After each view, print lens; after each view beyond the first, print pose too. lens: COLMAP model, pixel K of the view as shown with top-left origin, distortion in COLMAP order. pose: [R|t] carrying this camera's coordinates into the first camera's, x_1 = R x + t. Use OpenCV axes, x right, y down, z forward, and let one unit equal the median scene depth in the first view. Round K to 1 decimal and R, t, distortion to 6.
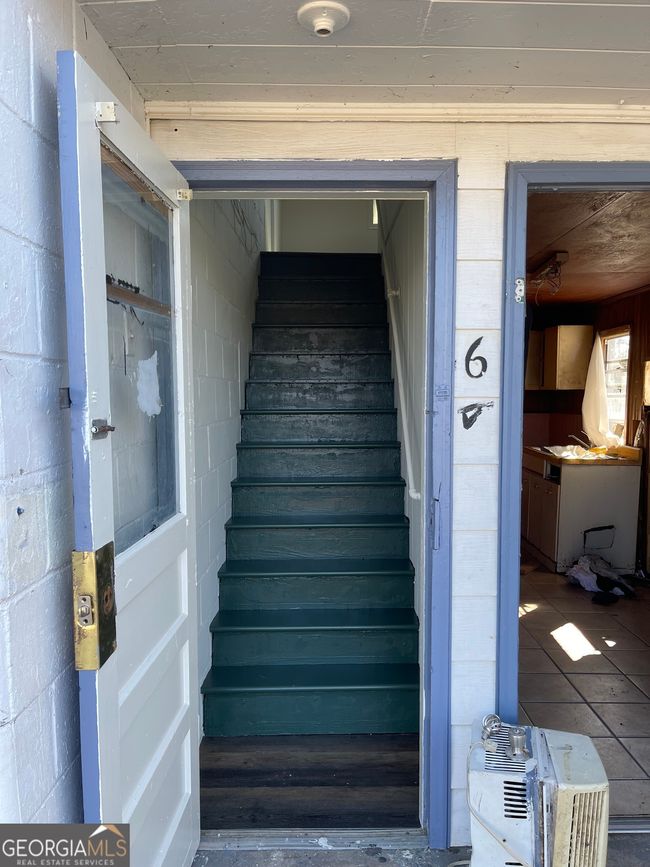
lens RADIAL K [[649.8, 0, 325.0], [0, 649.8, 433.5], [0, 0, 1]] dist [0.061806, -0.079825]
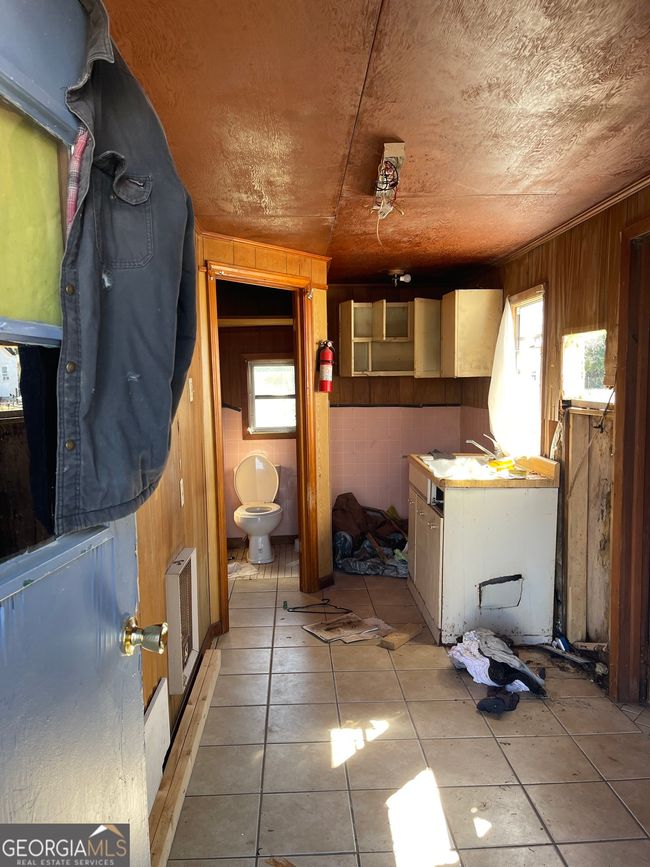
lens RADIAL K [[650.6, 0, 324.5], [0, 650.6, 419.4], [0, 0, 1]] dist [-0.001395, -0.005971]
pose [[0.998724, -0.010365, 0.049420, 0.202191], [0.010400, 0.999946, -0.000446, -0.024543], [-0.049412, 0.000960, 0.998778, 0.328812]]
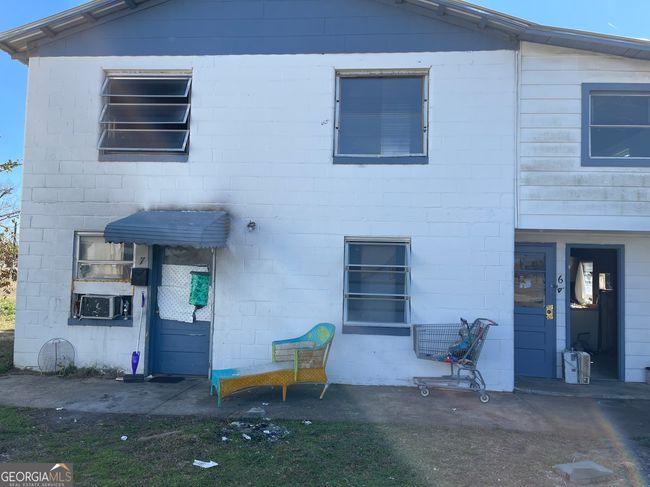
lens RADIAL K [[487.2, 0, 325.0], [0, 487.2, 243.5], [0, 0, 1]] dist [0.061806, -0.079825]
pose [[0.997114, 0.019698, -0.073317, -0.537834], [-0.028499, 0.992244, -0.120997, 0.051637], [0.070365, 0.122737, 0.989942, -1.206789]]
